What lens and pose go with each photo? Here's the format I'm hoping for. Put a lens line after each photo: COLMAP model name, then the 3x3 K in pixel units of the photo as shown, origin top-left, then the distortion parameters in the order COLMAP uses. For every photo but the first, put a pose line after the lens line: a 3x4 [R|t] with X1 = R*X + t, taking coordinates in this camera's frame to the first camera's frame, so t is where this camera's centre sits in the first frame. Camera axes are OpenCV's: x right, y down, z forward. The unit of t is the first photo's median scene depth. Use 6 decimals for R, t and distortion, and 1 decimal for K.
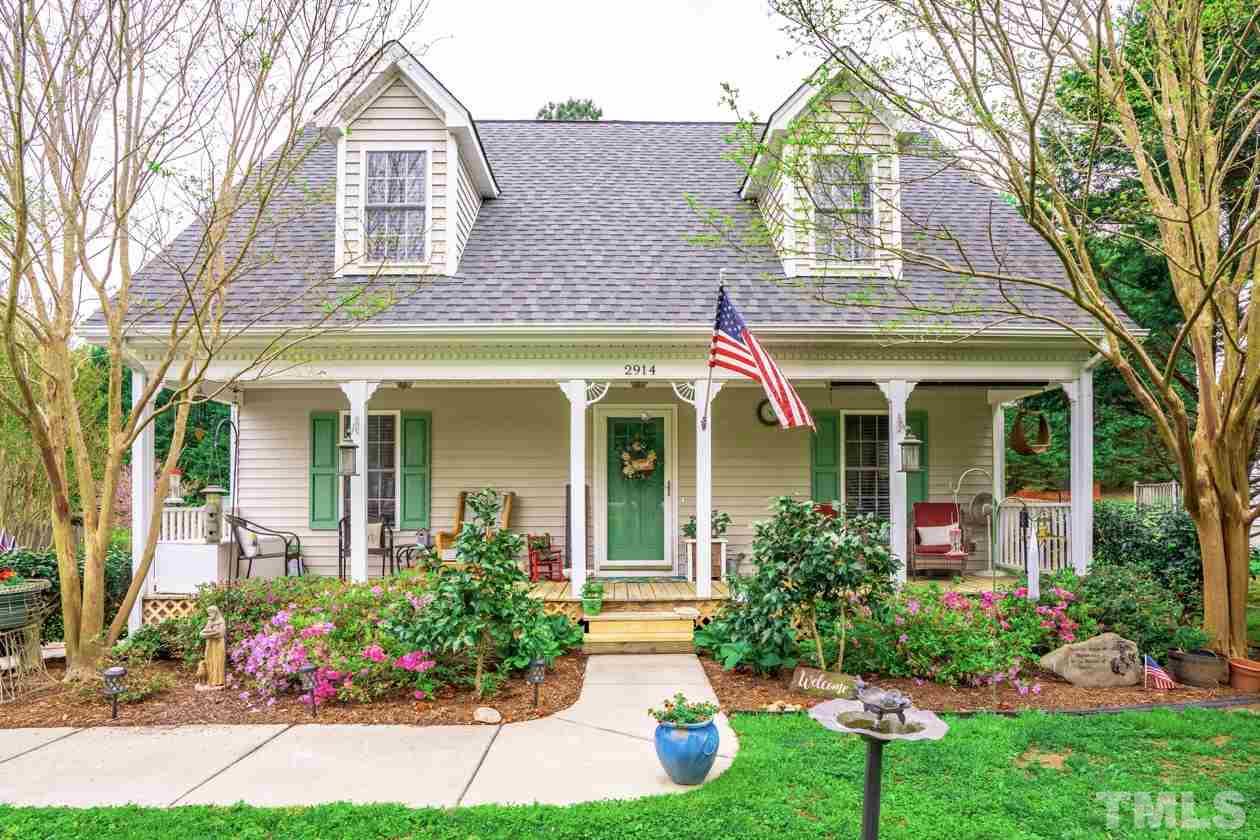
lens RADIAL K [[590.9, 0, 627.2], [0, 590.9, 398.1], [0, 0, 1]] dist [-0.063770, 0.021822]
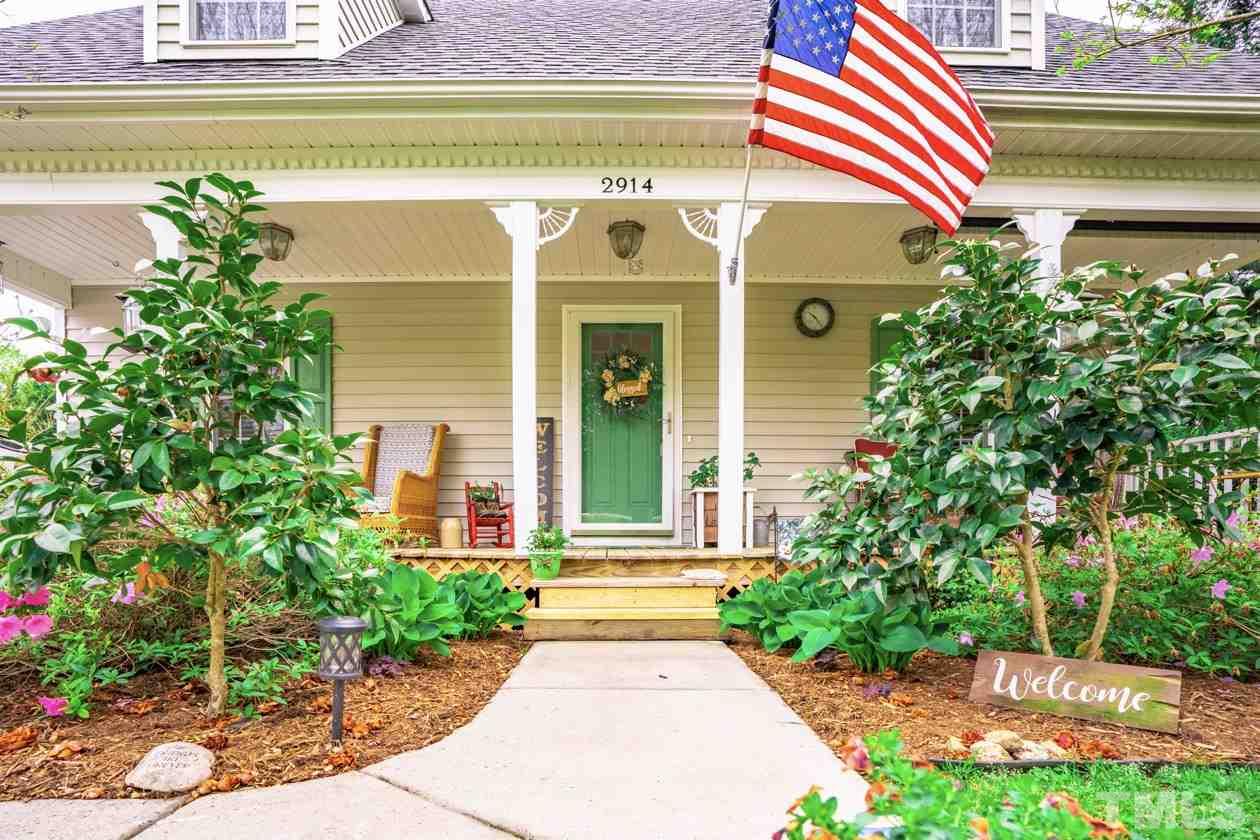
lens RADIAL K [[723.5, 0, 599.8], [0, 723.5, 420.4], [0, 0, 1]] dist [-0.095043, 0.045093]
pose [[0.999805, 0.001106, -0.019707, 0.008594], [0.000709, 0.995772, 0.091861, 0.126138], [0.019725, -0.091857, 0.995577, 0.253404]]
